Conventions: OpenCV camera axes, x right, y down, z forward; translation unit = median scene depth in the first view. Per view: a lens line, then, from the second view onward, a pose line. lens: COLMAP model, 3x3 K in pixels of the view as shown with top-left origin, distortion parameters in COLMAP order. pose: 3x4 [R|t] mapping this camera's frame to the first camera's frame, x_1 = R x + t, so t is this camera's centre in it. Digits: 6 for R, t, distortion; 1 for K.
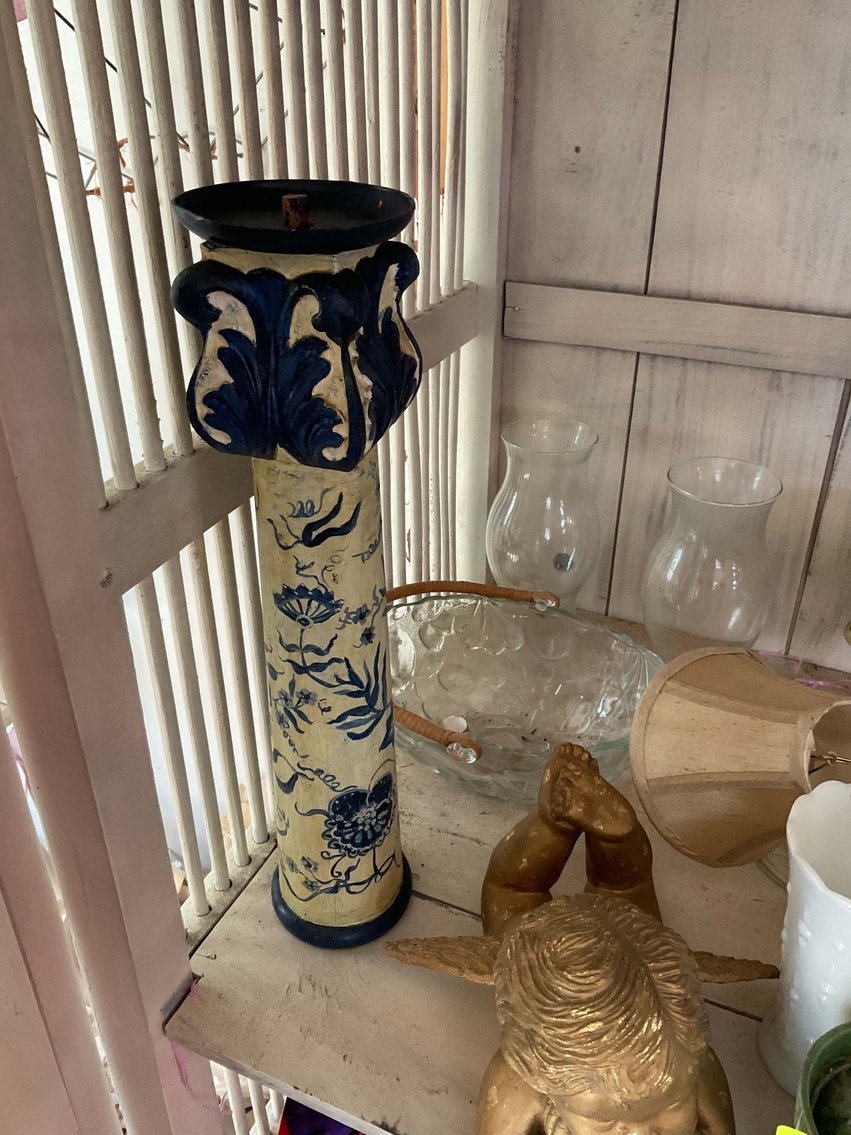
lens RADIAL K [[938.2, 0, 432.7], [0, 938.2, 565.5], [0, 0, 1]] dist [0.067051, -0.120070]
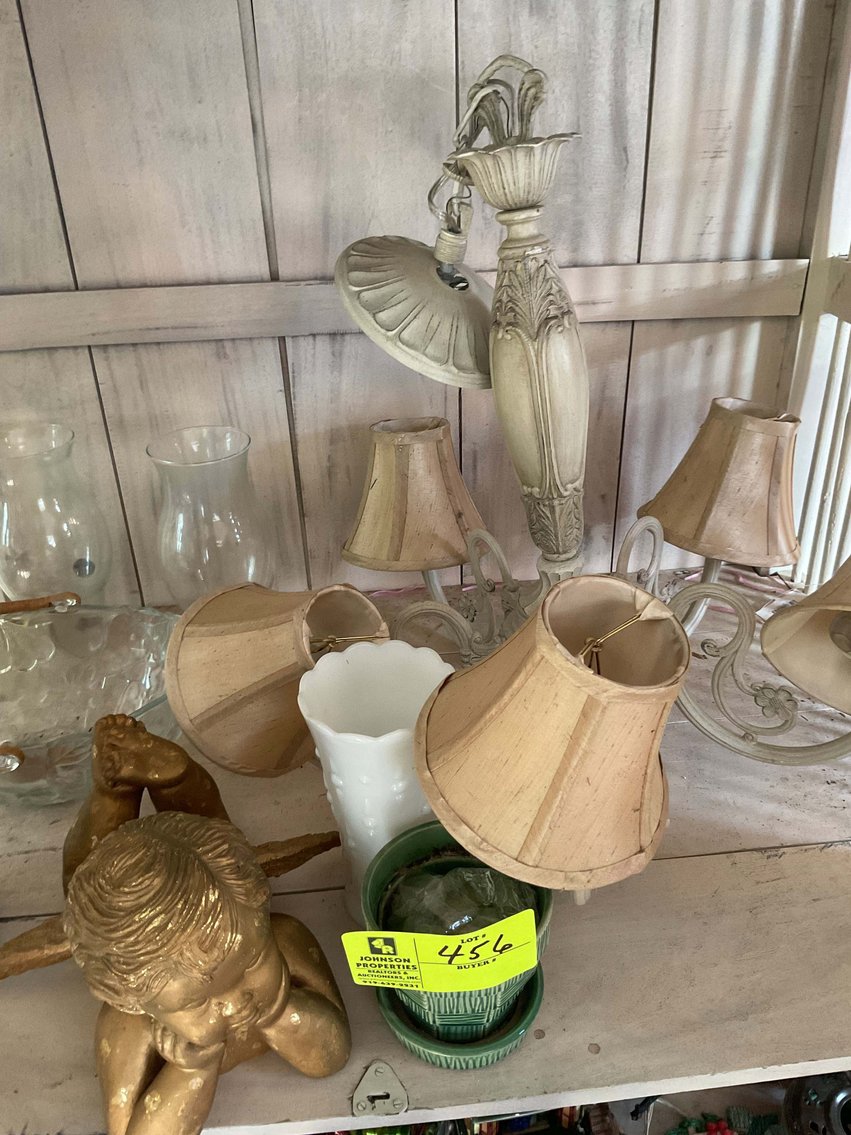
lens RADIAL K [[938.2, 0, 417.4], [0, 938.2, 563.9], [0, 0, 1]] dist [0.067051, -0.120070]
pose [[0.873895, -0.264916, 0.407588, 0.068897], [0.279168, 0.959908, 0.025348, 0.109538], [-0.397962, 0.091634, 0.912814, -0.092012]]
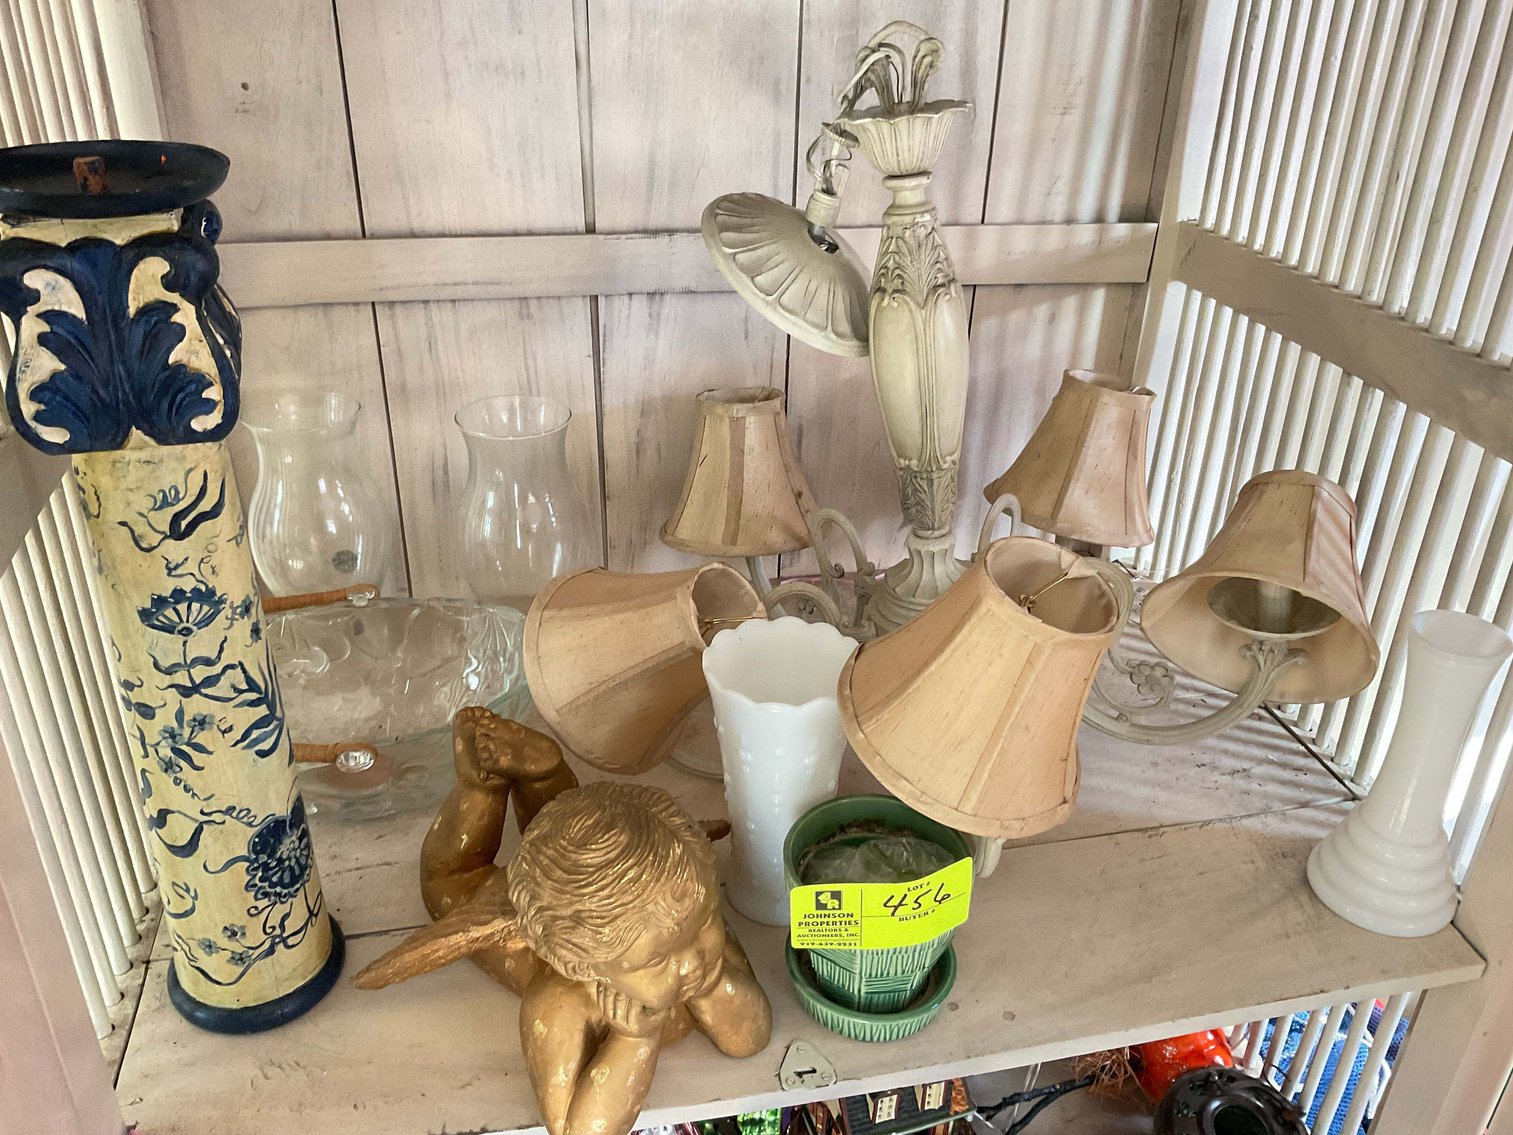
lens RADIAL K [[1250.7, 0, 748.4], [0, 1250.7, 567.3], [0, 0, 1]] dist [0.067051, -0.120070]
pose [[0.806008, -0.267958, 0.527778, -0.276956], [0.286390, 0.956887, 0.048454, 0.083505], [-0.518007, 0.112096, 0.847999, -0.239645]]
